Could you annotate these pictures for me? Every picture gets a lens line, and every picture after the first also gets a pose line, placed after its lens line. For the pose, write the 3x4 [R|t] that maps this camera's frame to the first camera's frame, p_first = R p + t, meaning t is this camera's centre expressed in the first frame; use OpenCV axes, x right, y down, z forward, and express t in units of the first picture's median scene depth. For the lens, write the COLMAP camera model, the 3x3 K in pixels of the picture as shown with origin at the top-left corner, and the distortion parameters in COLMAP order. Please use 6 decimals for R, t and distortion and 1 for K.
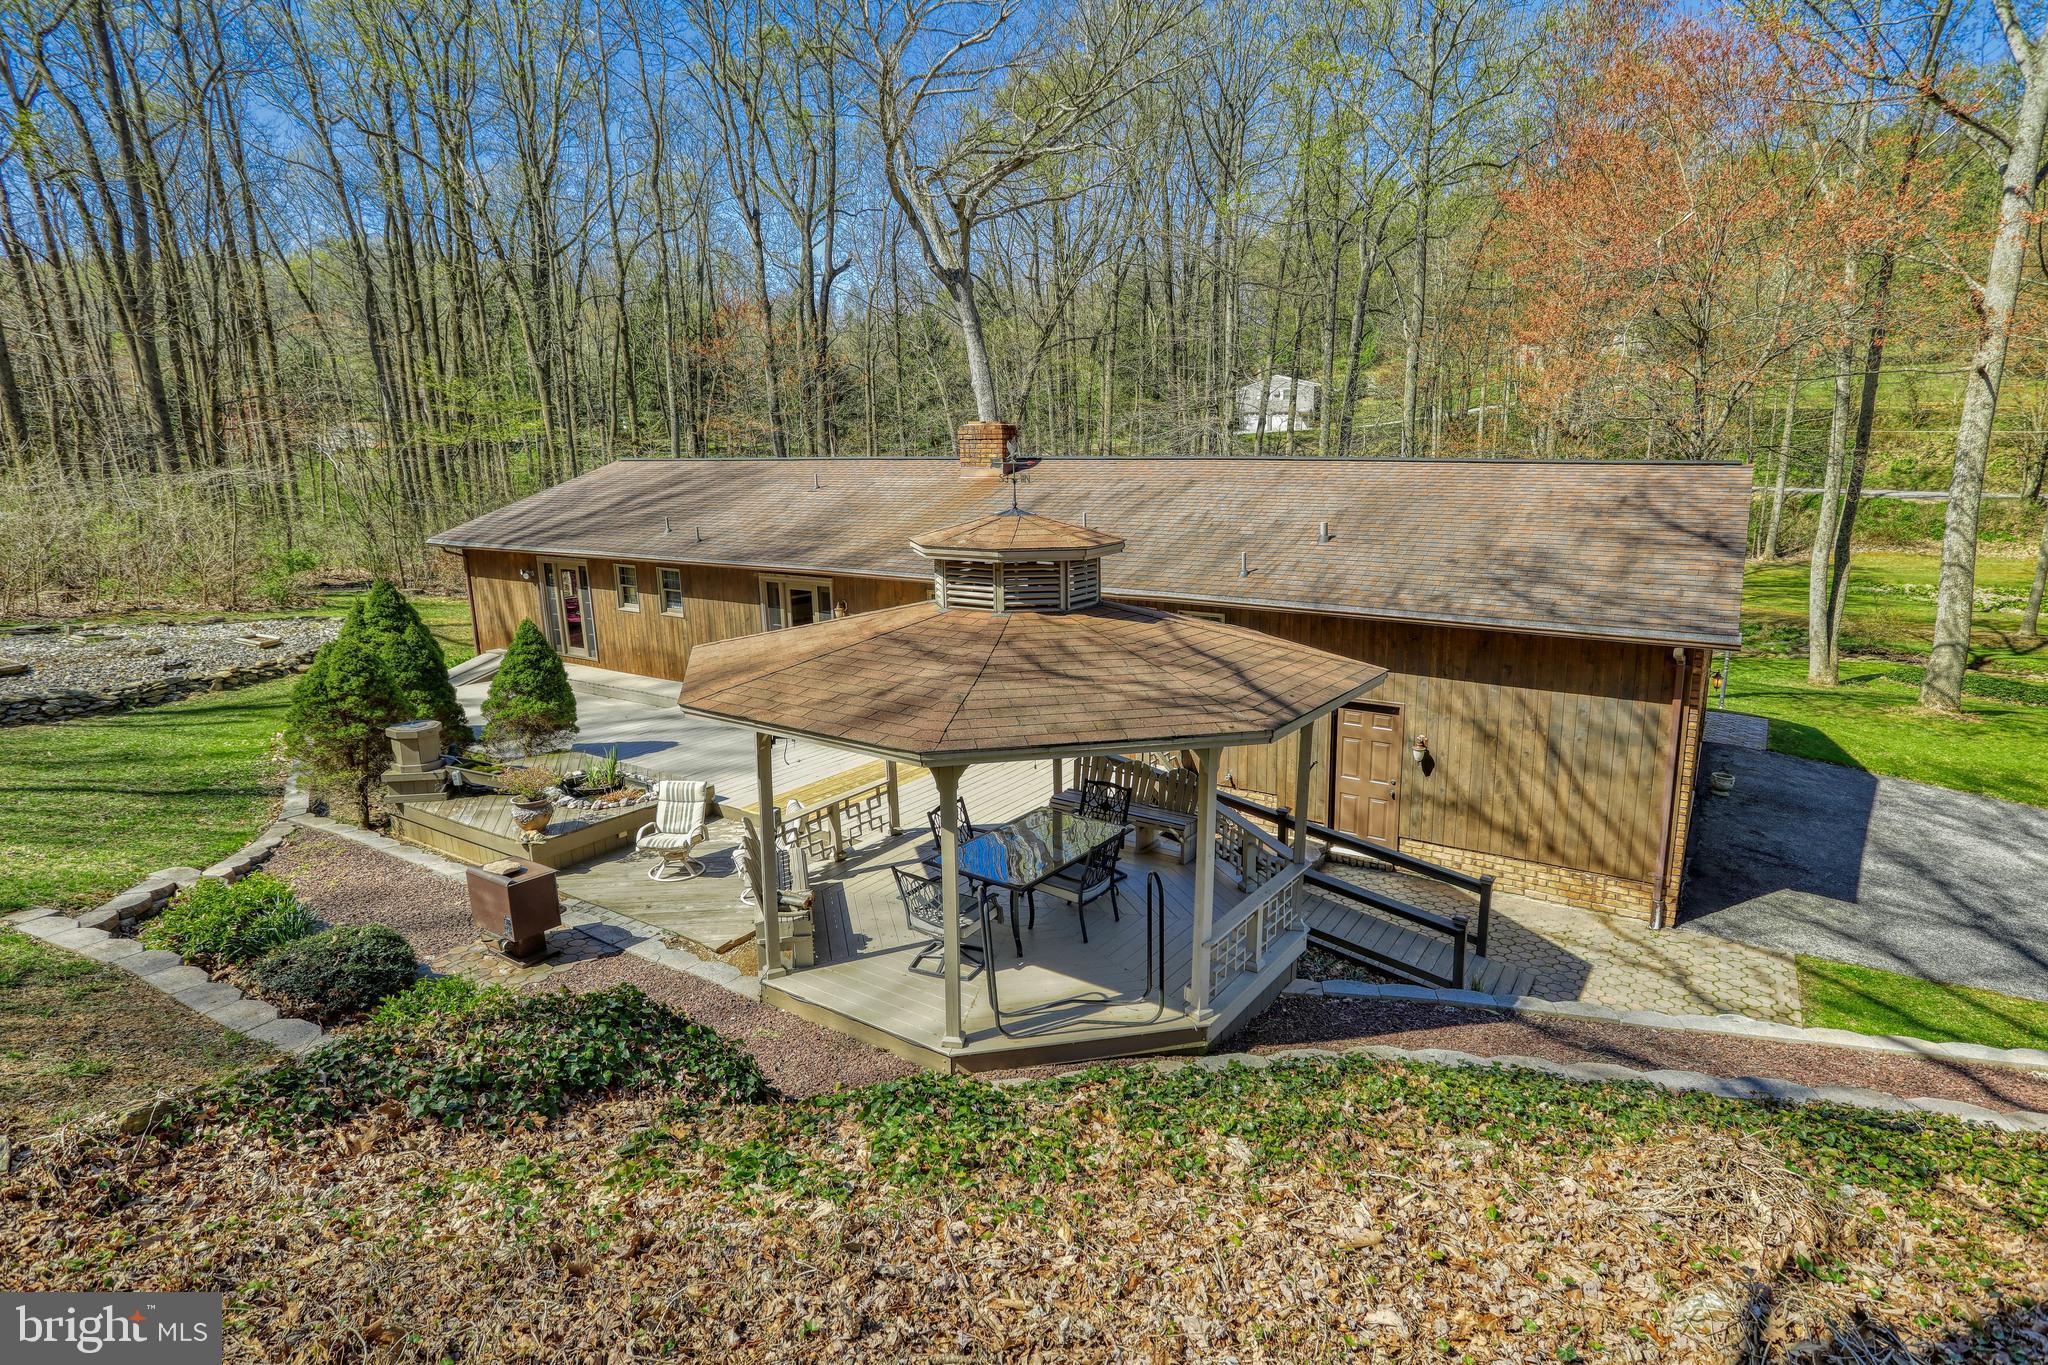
lens RADIAL K [[1005.8, 0, 1034.7], [0, 1005.8, 707.1], [0, 0, 1]] dist [-0.025404, -0.000178]
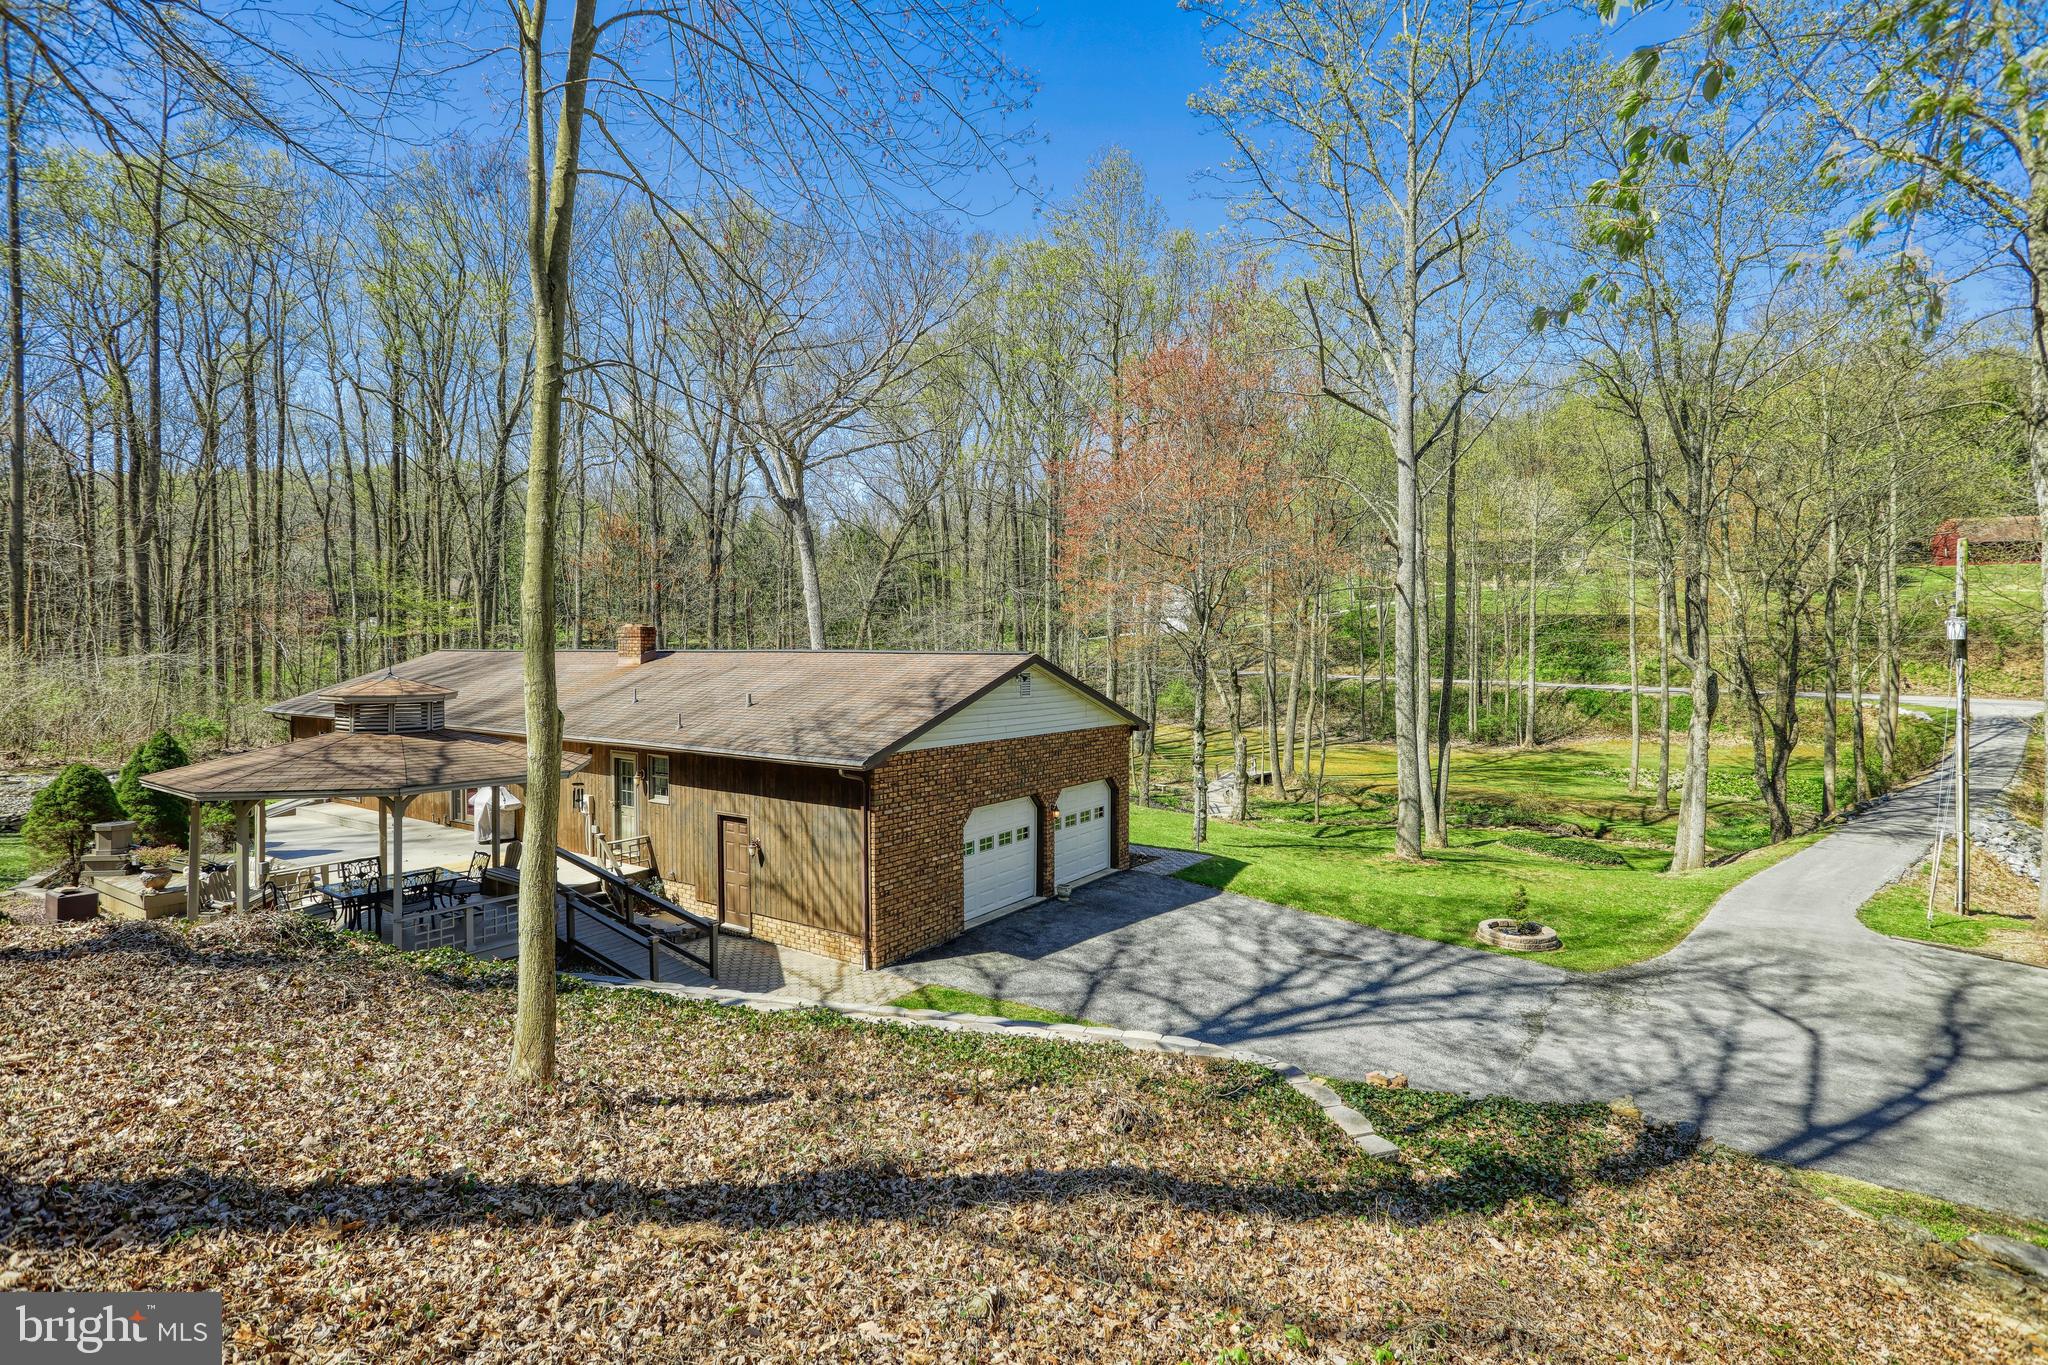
lens RADIAL K [[1005.8, 0, 1034.7], [0, 1005.8, 707.1], [0, 0, 1]] dist [-0.025404, -0.000178]
pose [[0.999758, 0.015312, -0.015807, 0.791684], [-0.018069, 0.981155, -0.192373, 0.112913], [0.012563, 0.192612, 0.981194, -0.436087]]
